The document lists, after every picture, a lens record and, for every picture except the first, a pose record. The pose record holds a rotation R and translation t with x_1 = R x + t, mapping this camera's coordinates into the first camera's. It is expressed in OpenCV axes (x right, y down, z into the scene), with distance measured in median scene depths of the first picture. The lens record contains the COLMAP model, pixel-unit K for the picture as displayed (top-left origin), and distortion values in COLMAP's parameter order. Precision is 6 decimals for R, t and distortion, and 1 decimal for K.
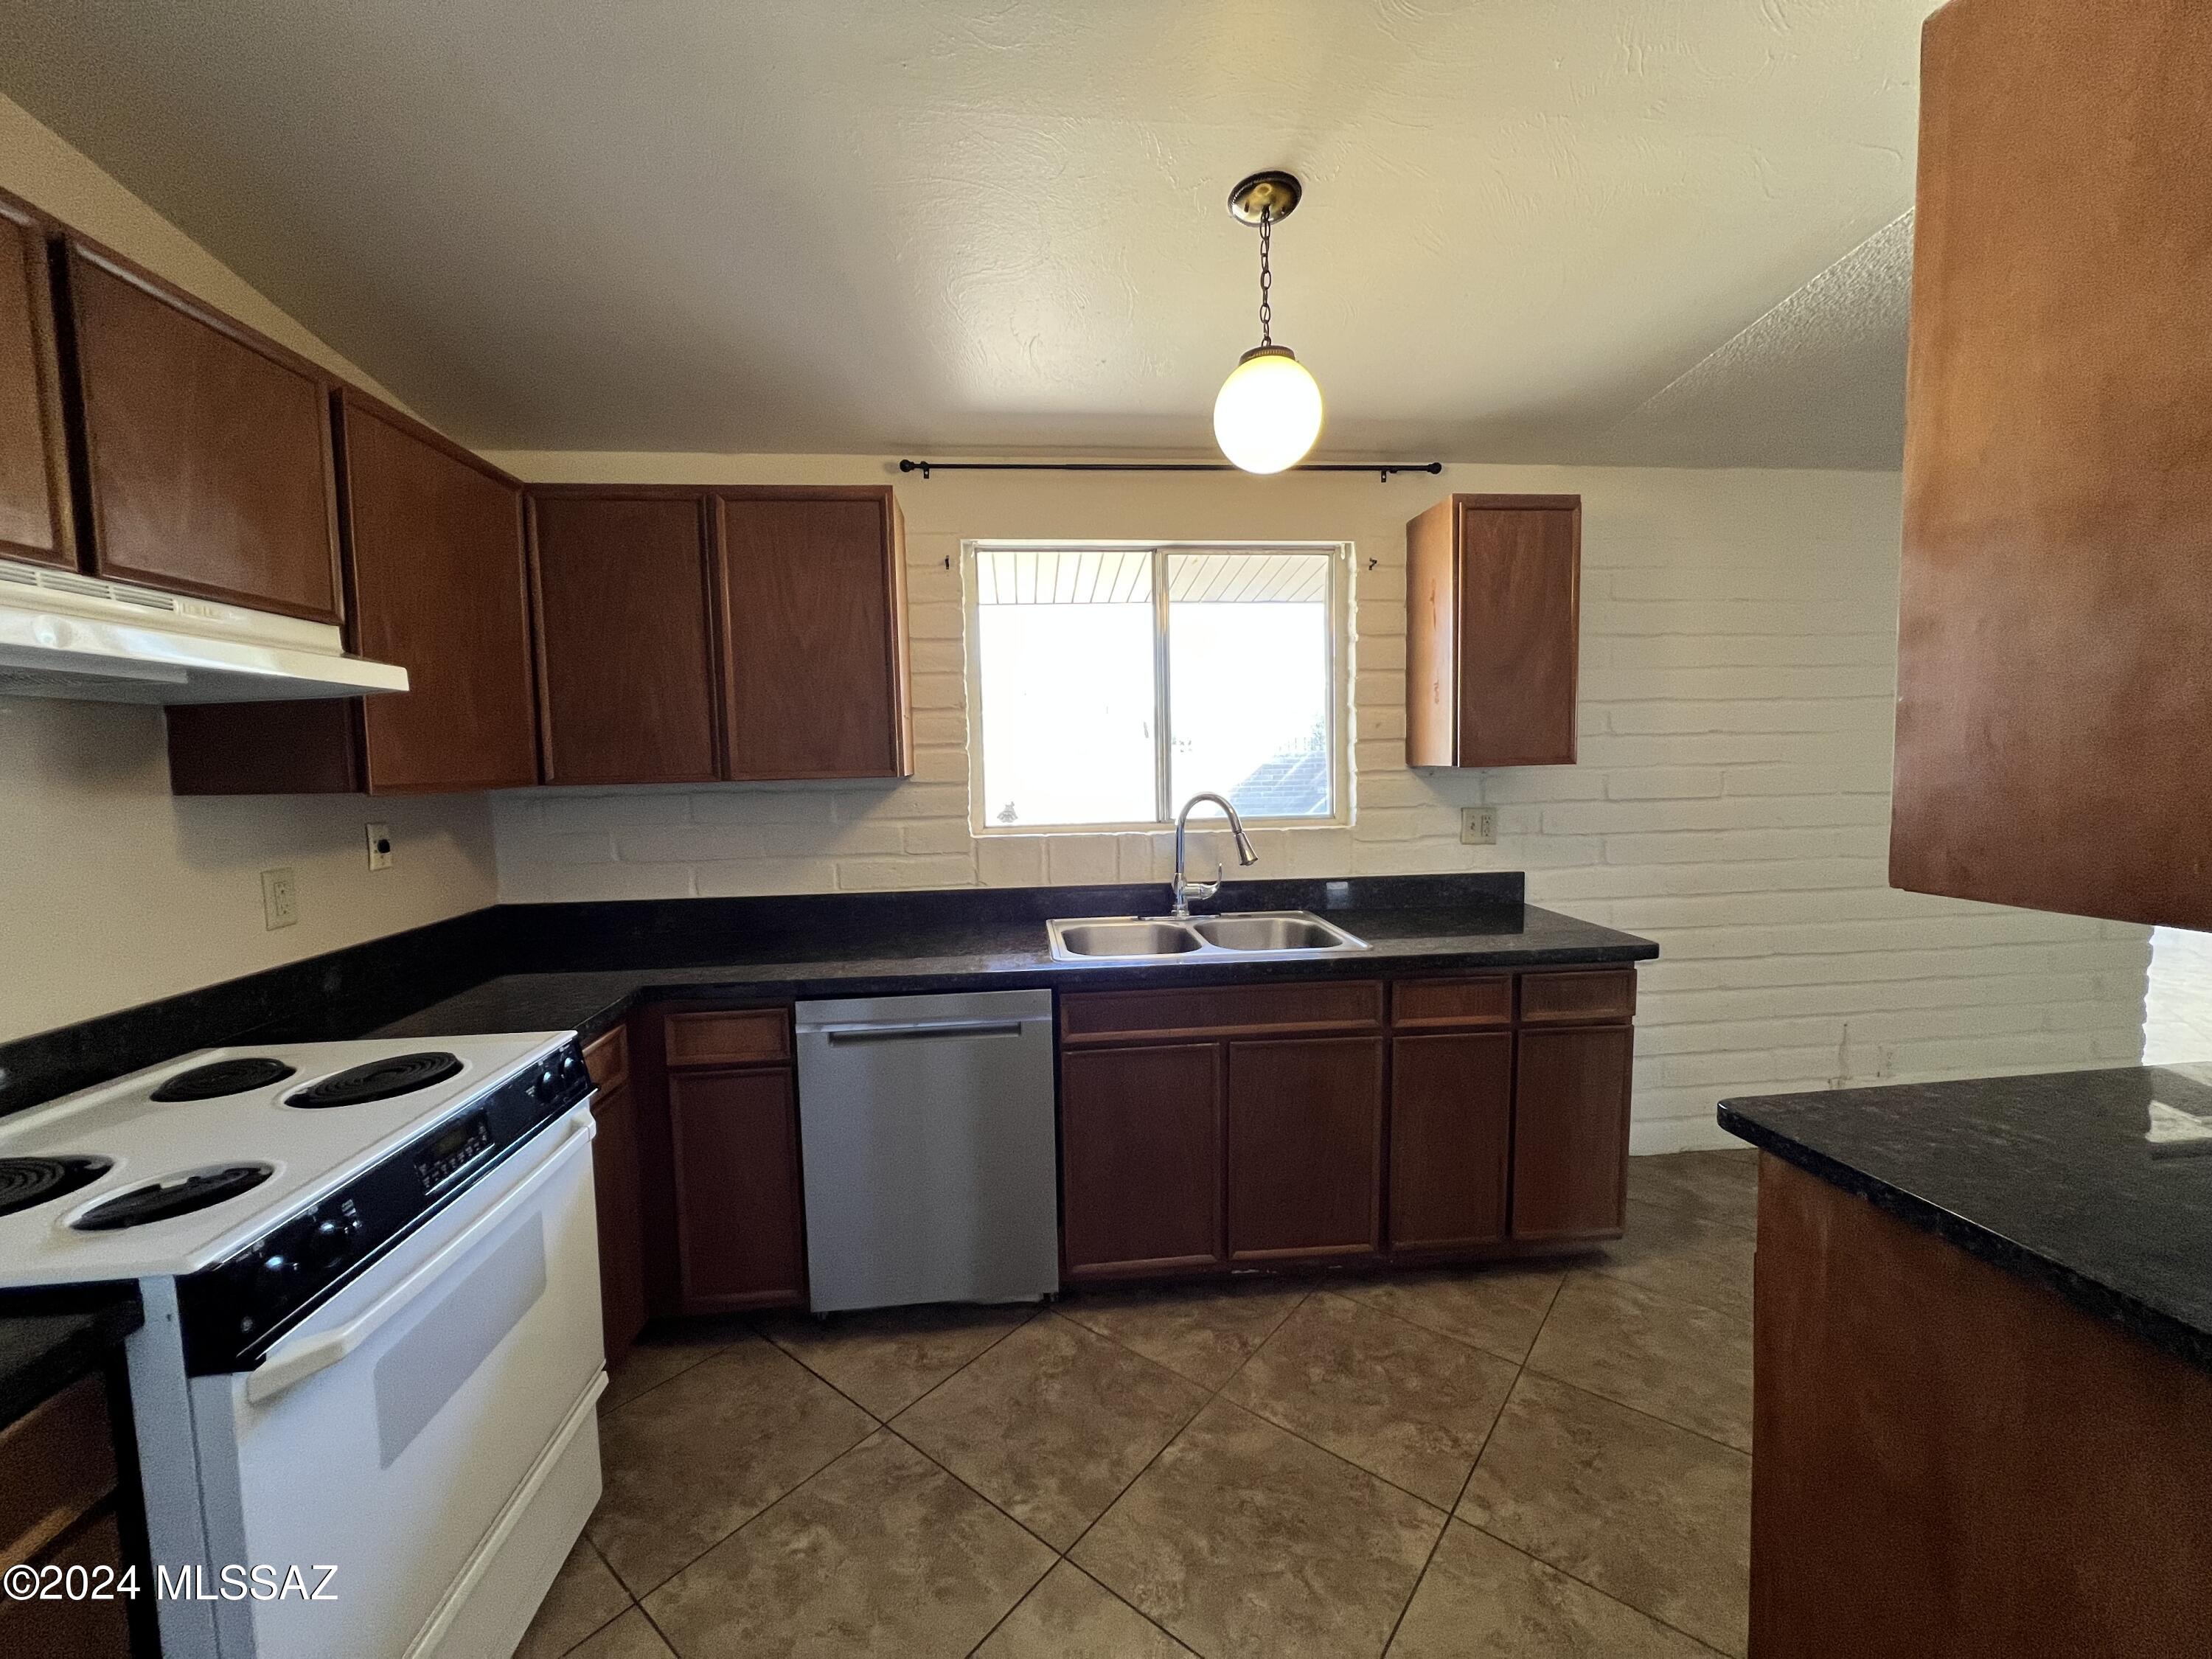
lens RADIAL K [[886.6, 0, 1096.7], [0, 886.6, 823.5], [0, 0, 1]] dist [-0.004682, 0.001126]
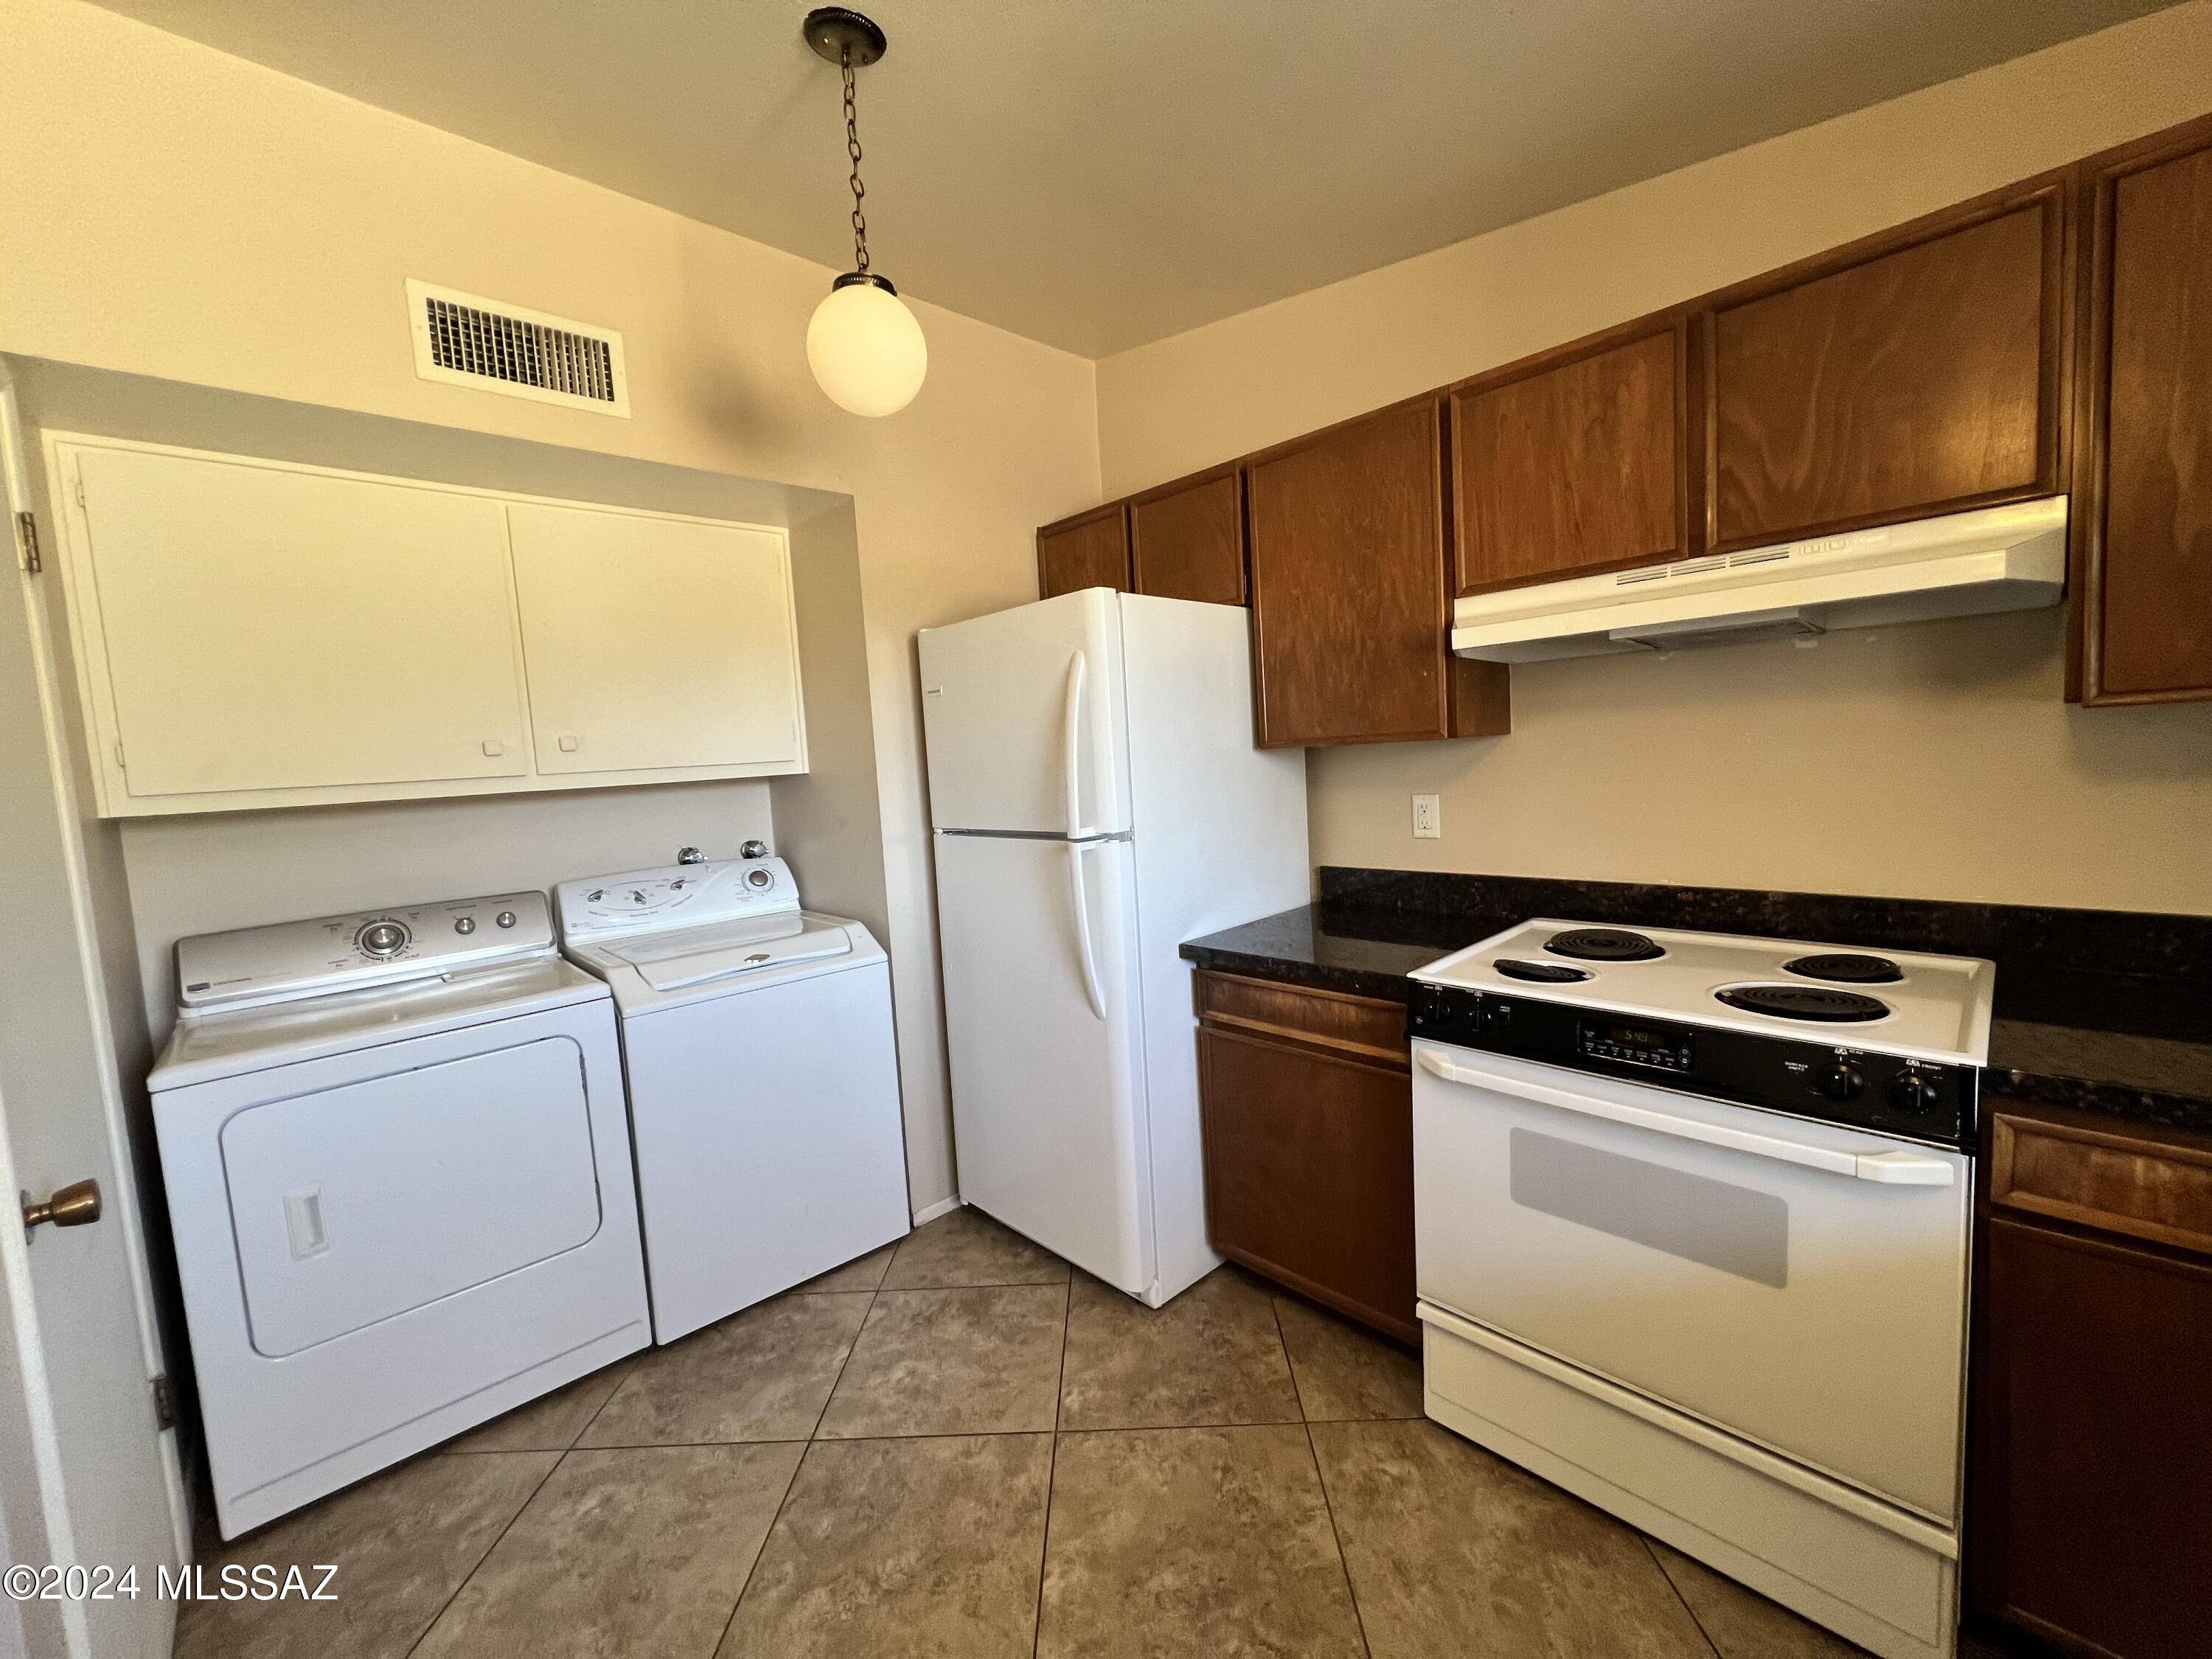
lens RADIAL K [[886.6, 0, 1098.7], [0, 886.6, 825.1], [0, 0, 1]] dist [-0.004682, 0.001126]
pose [[-0.787137, 0.119527, -0.605086, 0.262293], [0.033740, 0.987918, 0.151261, -0.057025], [0.615855, 0.098647, -0.781659, 0.820076]]
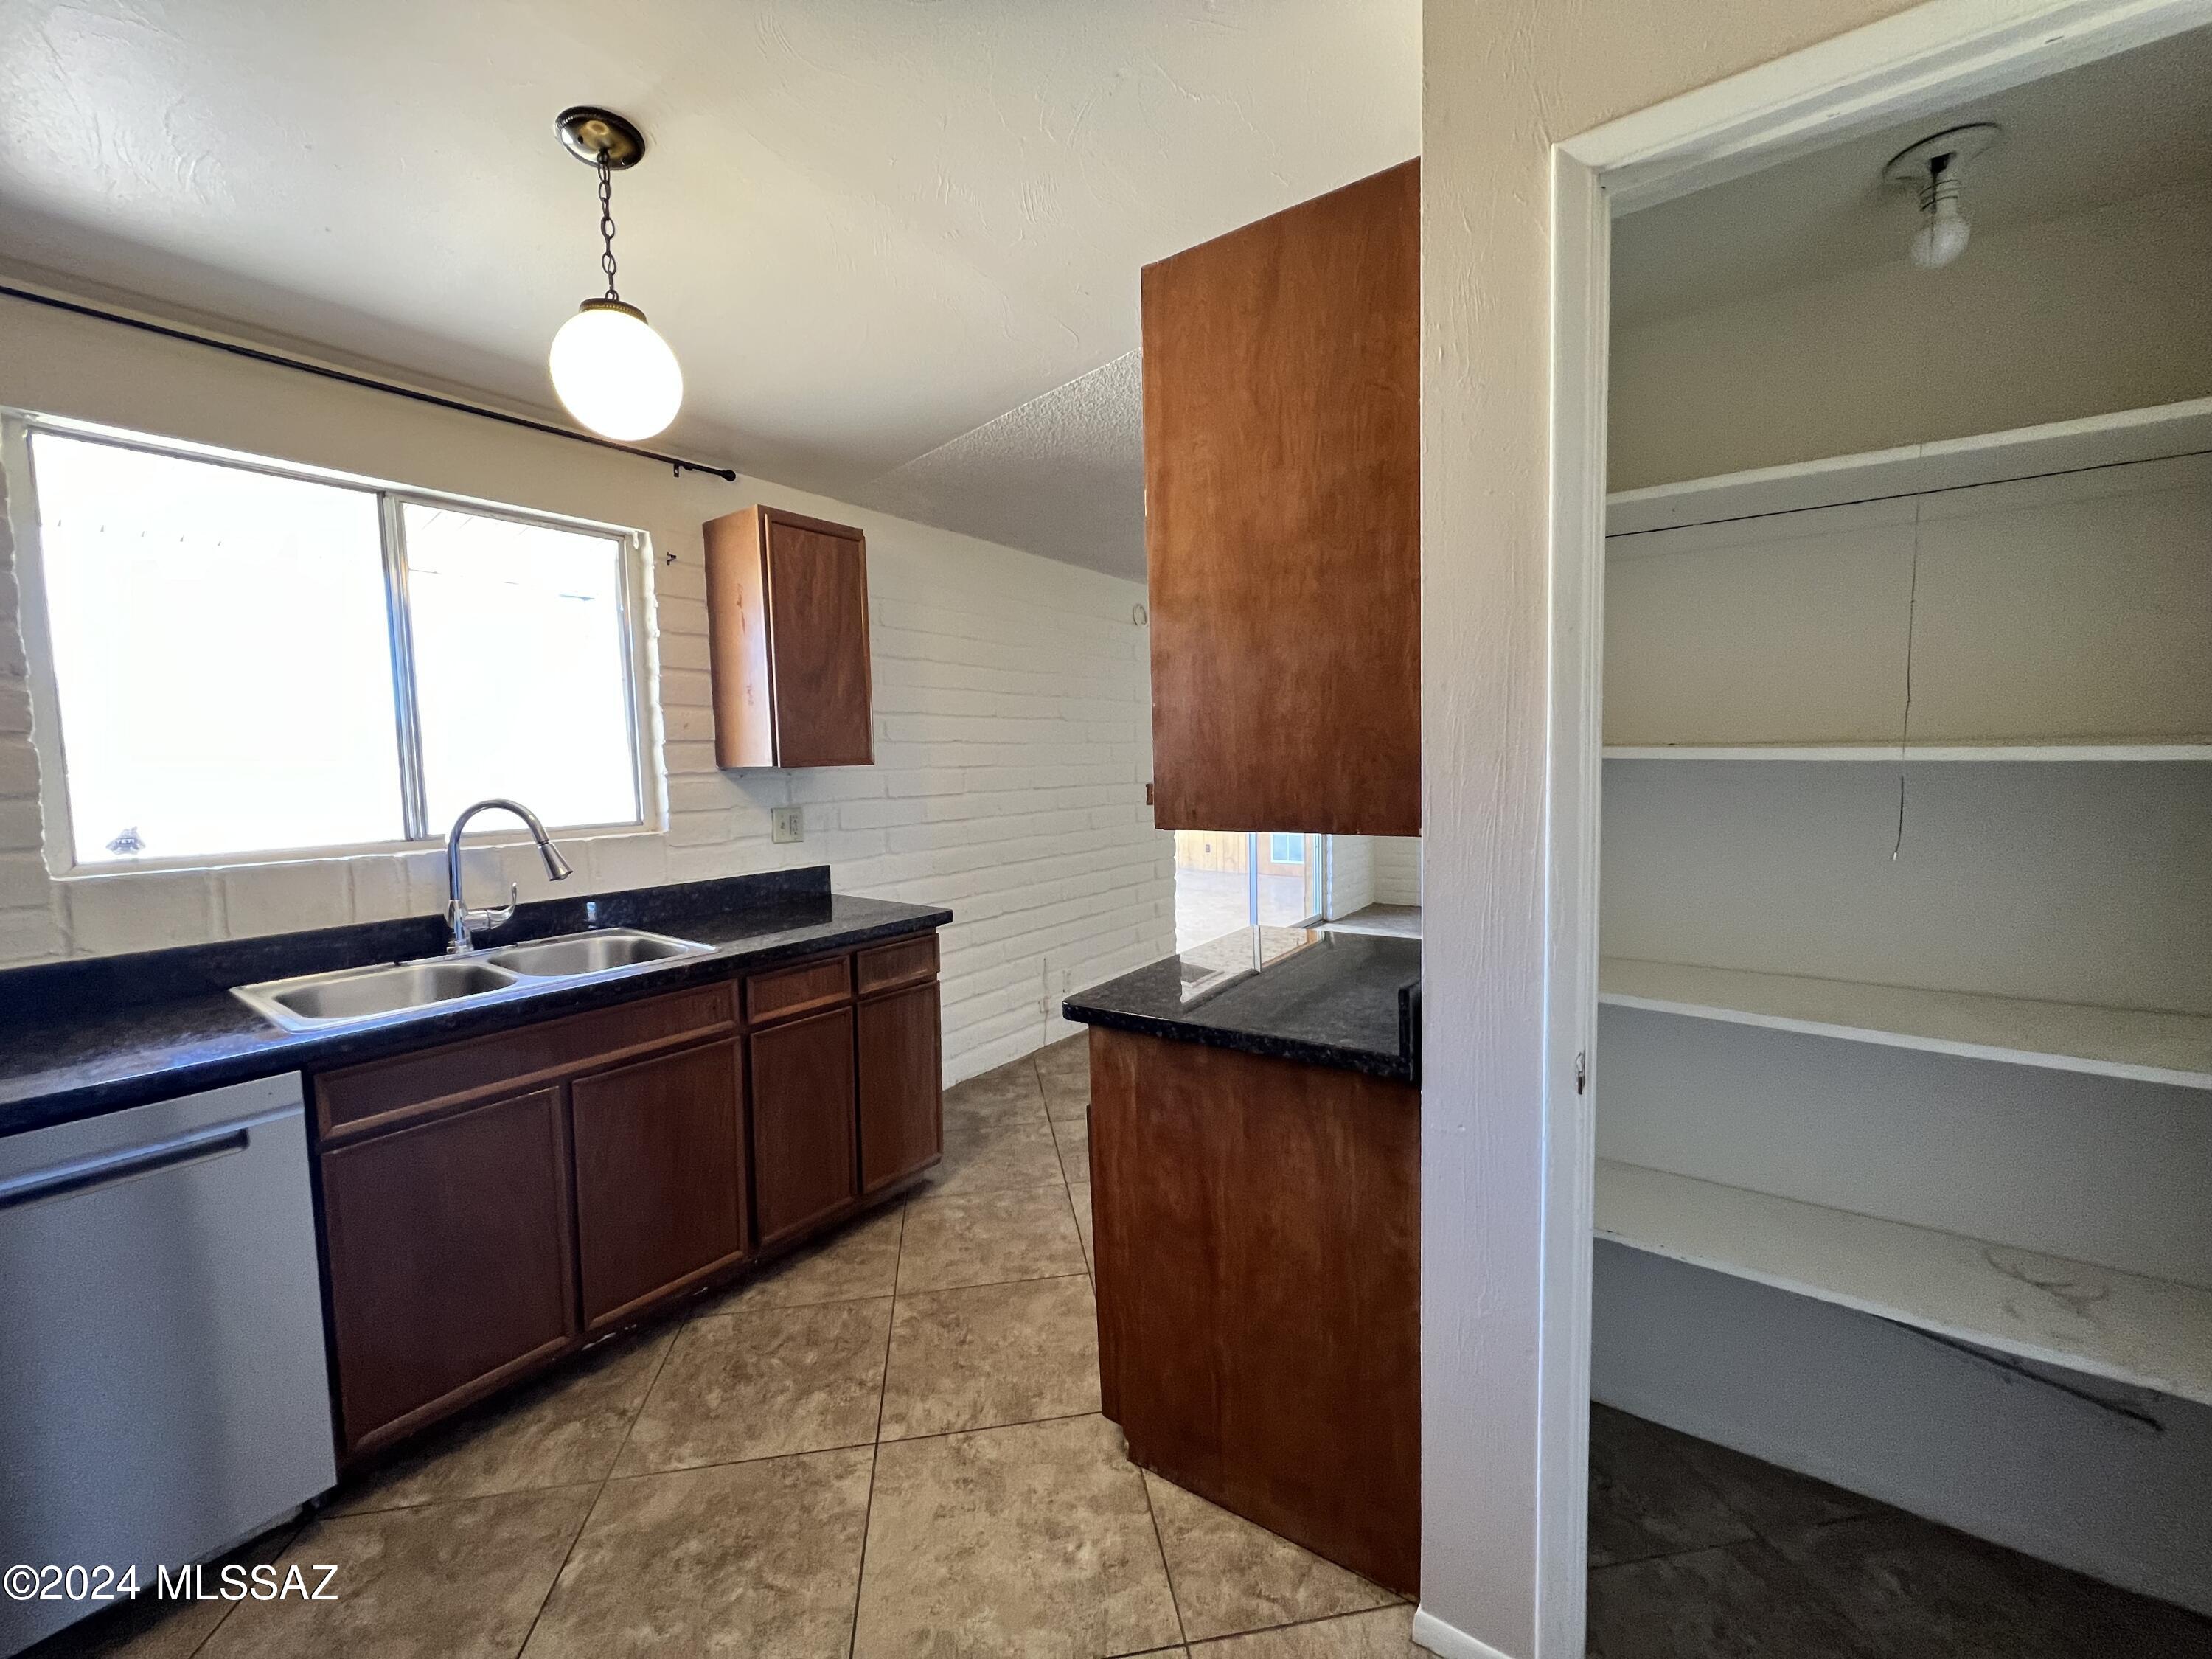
lens RADIAL K [[886.6, 0, 1105.1], [0, 886.6, 822.6], [0, 0, 1]] dist [-0.004682, 0.001126]
pose [[0.662715, -0.047539, 0.747361, -0.141885], [0.063471, 0.997958, 0.007197, 0.021411], [-0.746177, 0.042666, 0.664379, 0.025168]]
